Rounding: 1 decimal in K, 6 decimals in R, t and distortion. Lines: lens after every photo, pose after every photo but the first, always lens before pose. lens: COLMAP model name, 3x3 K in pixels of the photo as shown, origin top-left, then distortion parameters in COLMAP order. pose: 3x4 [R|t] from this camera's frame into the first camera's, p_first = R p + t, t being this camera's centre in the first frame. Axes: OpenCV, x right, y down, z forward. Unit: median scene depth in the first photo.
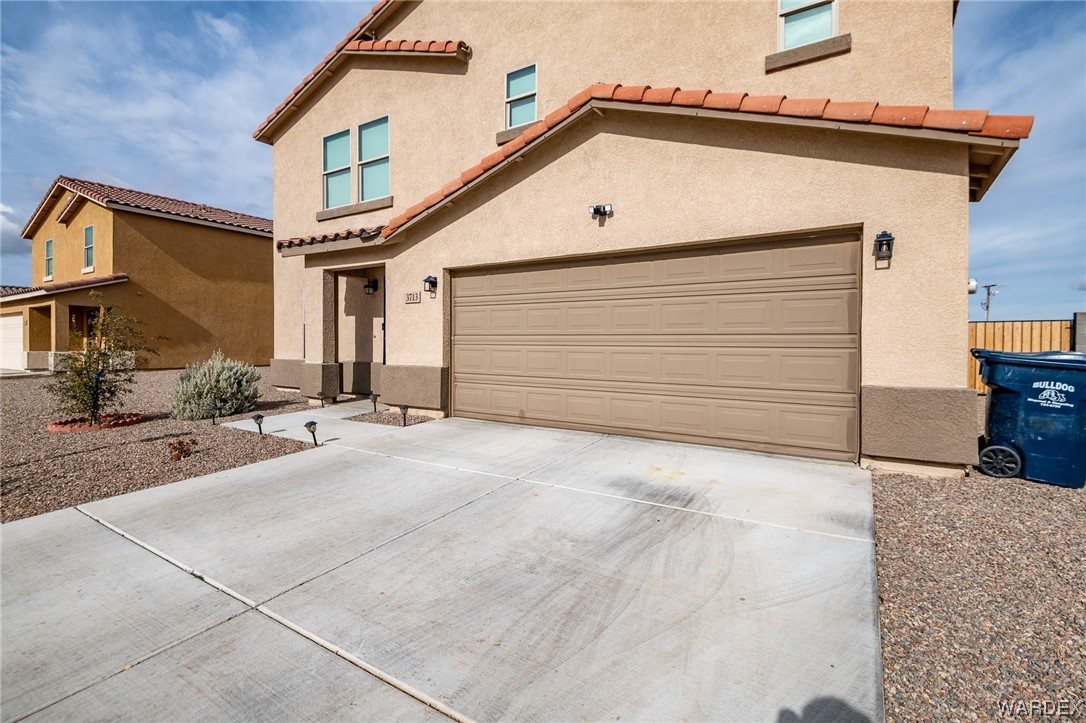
lens RADIAL K [[485.3, 0, 553.6], [0, 485.3, 350.8], [0, 0, 1]] dist [0.025228, -0.015283]
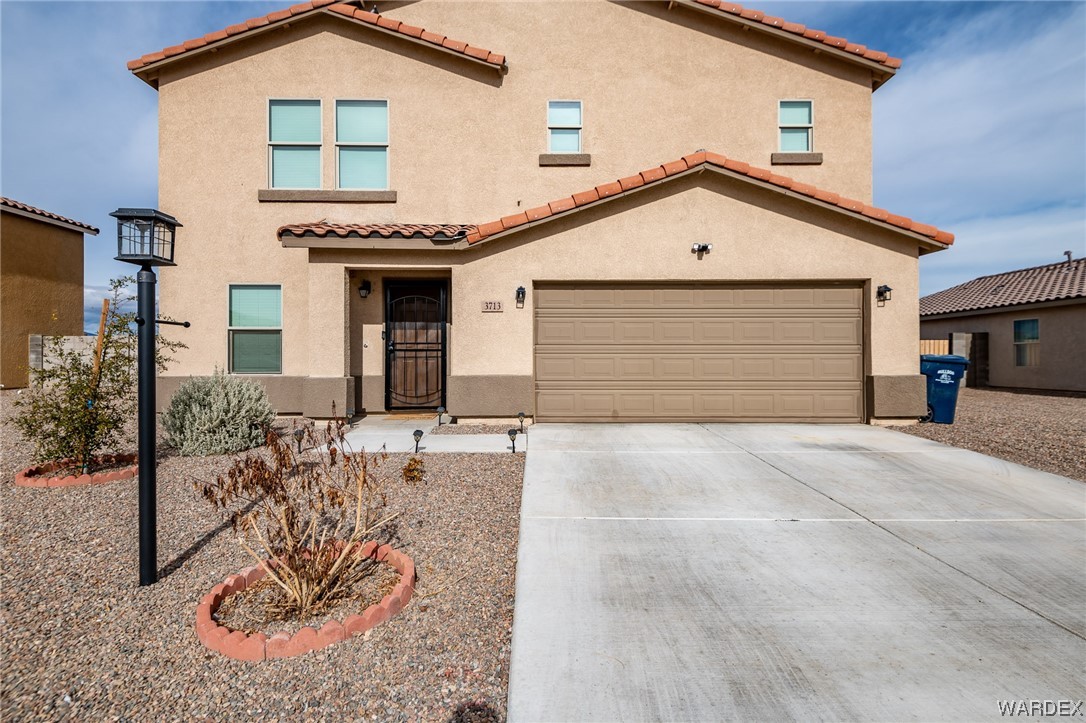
lens RADIAL K [[517.4, 0, 551.1], [0, 517.4, 356.9], [0, 0, 1]] dist [0.035553, -0.023415]
pose [[0.846454, -0.005264, 0.532436, -0.726047], [0.014305, 0.999815, -0.012858, 0.008662], [-0.532269, 0.018500, 0.846373, 0.041971]]
